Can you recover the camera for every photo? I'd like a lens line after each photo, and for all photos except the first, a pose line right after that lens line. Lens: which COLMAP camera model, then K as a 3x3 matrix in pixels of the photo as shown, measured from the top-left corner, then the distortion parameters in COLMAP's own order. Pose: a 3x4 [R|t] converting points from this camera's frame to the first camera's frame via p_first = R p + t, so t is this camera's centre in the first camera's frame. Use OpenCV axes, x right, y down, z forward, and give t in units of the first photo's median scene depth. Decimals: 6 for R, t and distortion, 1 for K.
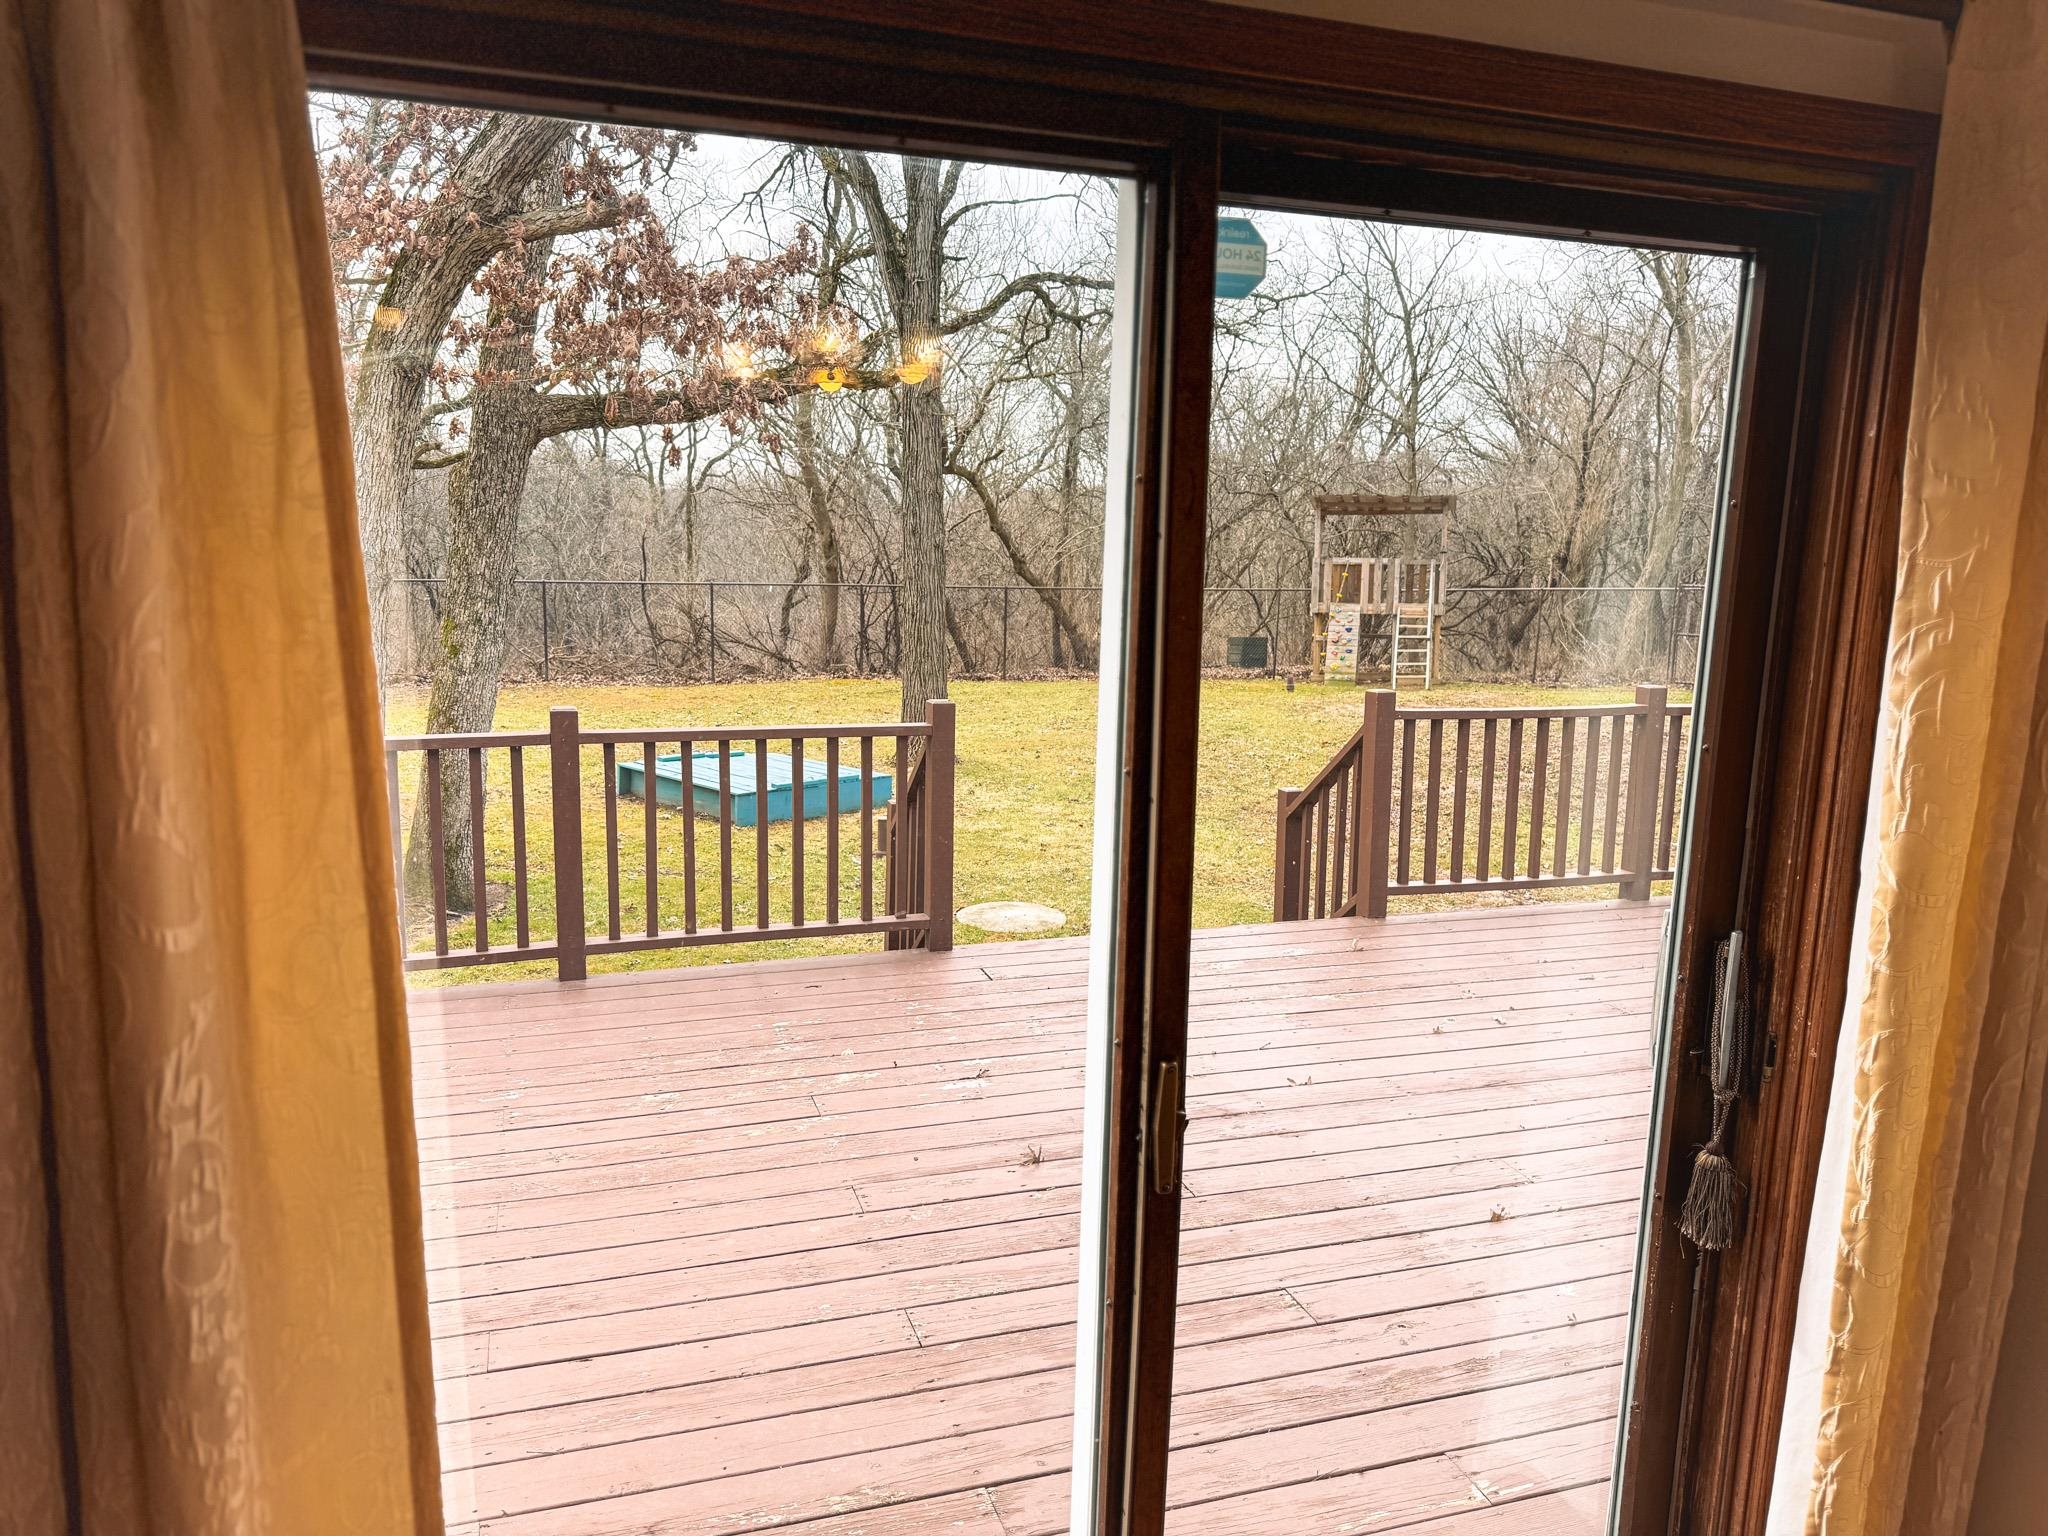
lens RADIAL K [[1445.1, 0, 1024.0], [0, 1445.1, 768.0], [0, 0, 1]] dist [0.124729, -0.176438]
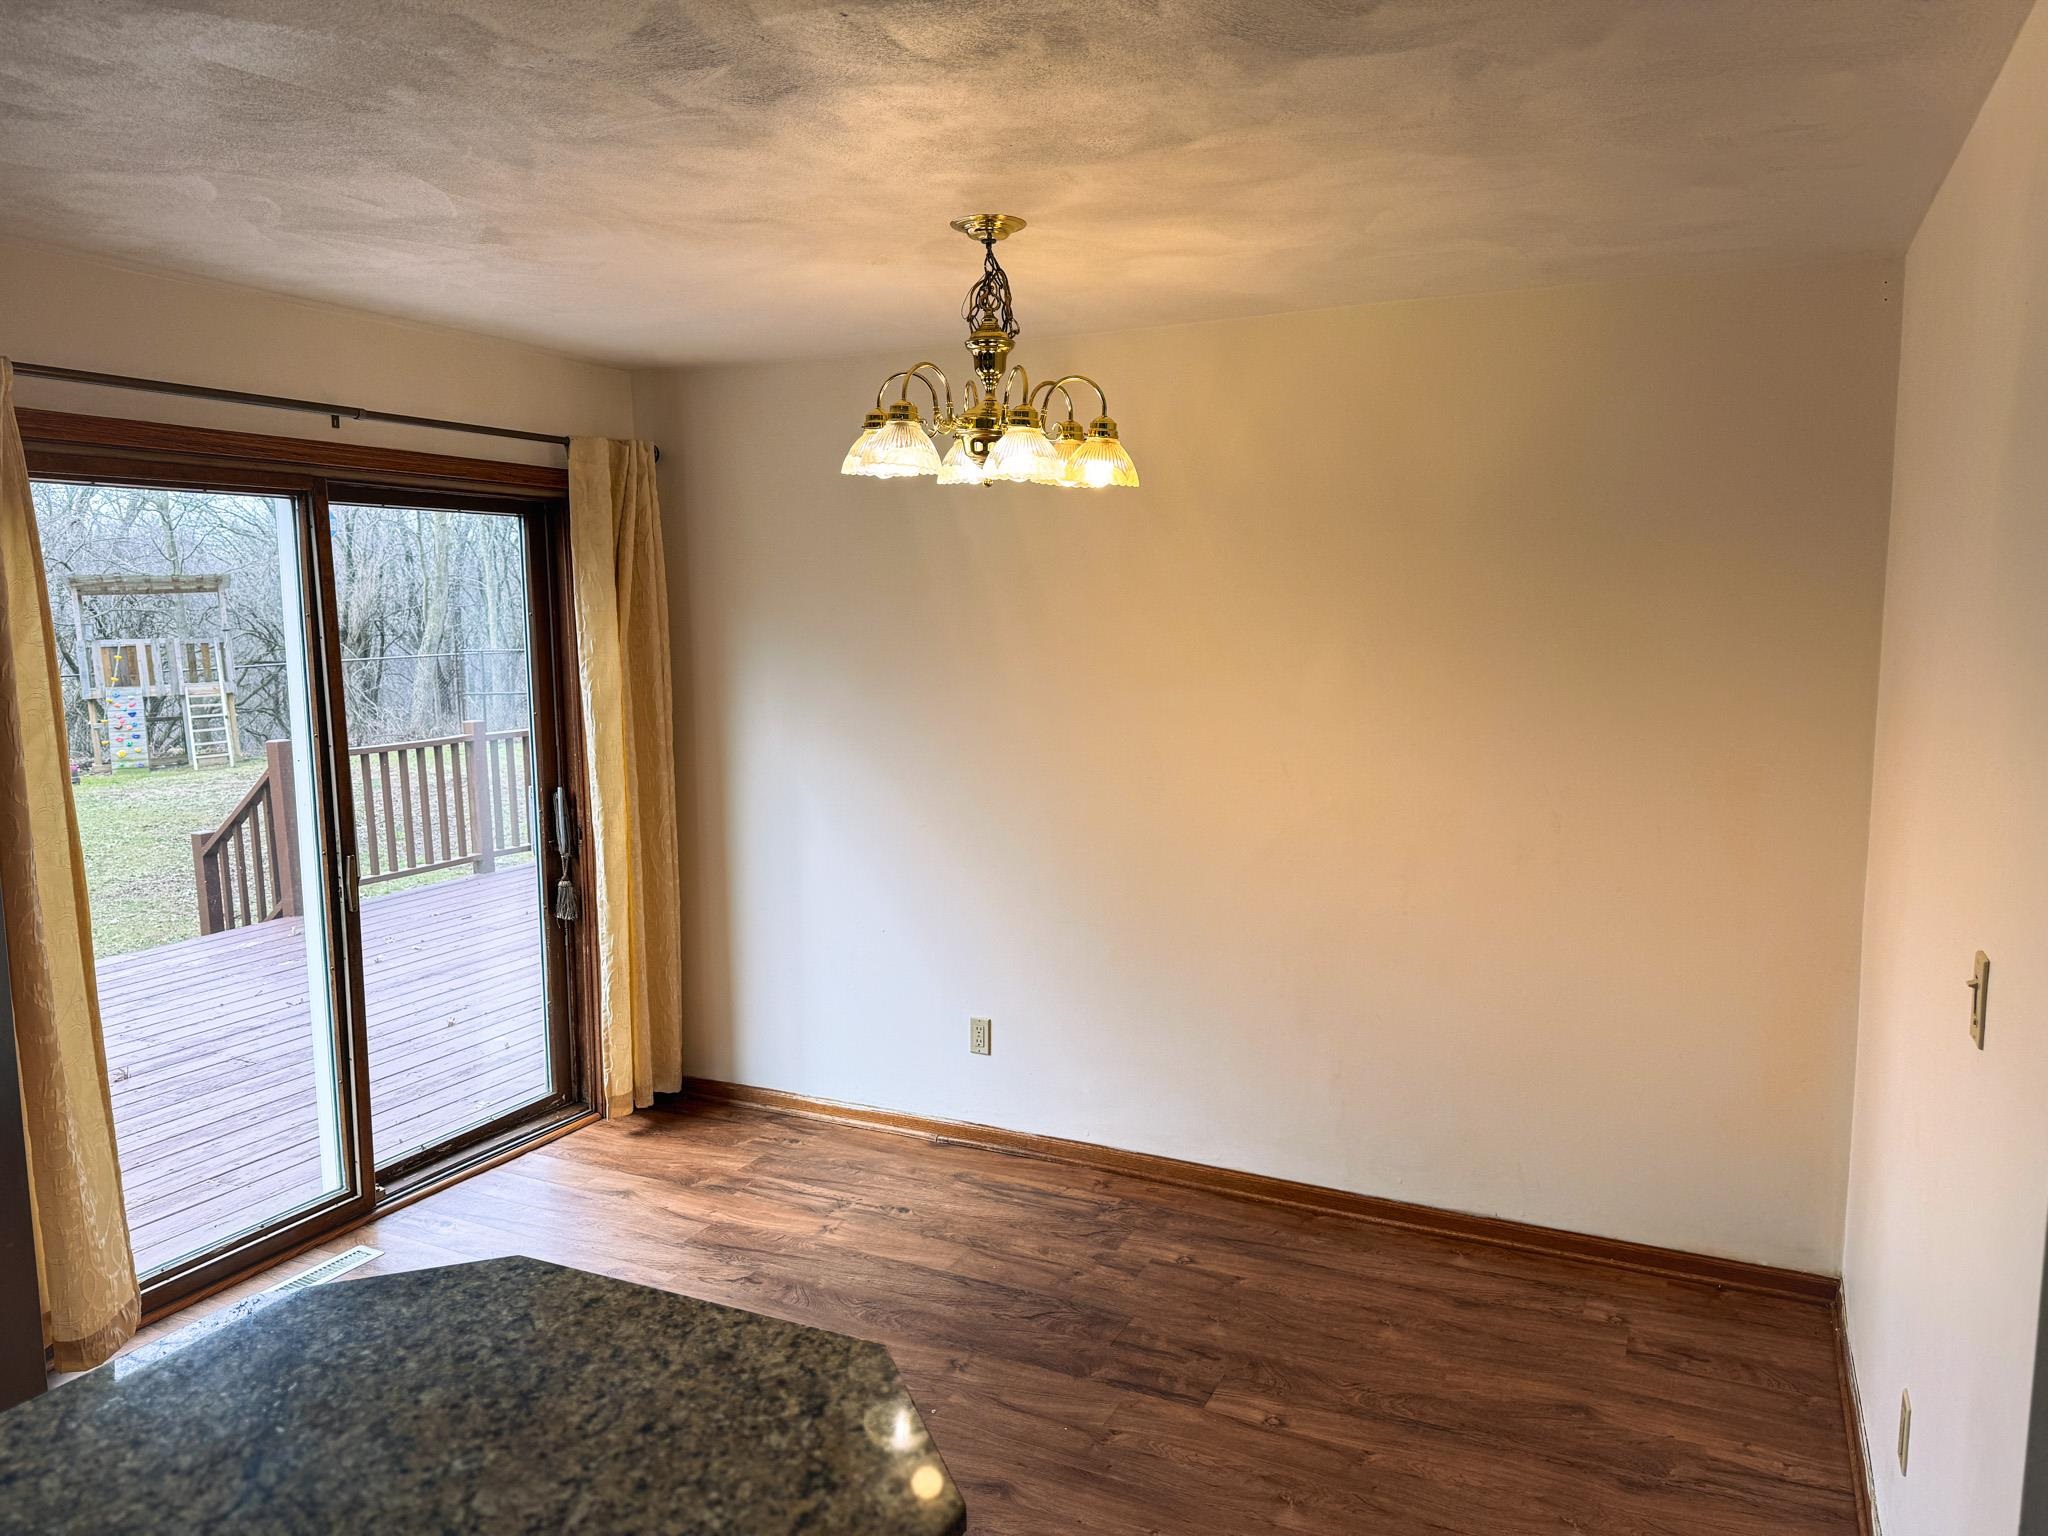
lens RADIAL K [[1445.1, 0, 1024.0], [0, 1445.1, 768.0], [0, 0, 1]] dist [0.124729, -0.176438]
pose [[0.702561, -0.115538, 0.702182, -0.050351], [0.147634, 0.988928, 0.015006, 0.011702], [-0.696141, 0.093123, 0.711840, -0.094413]]
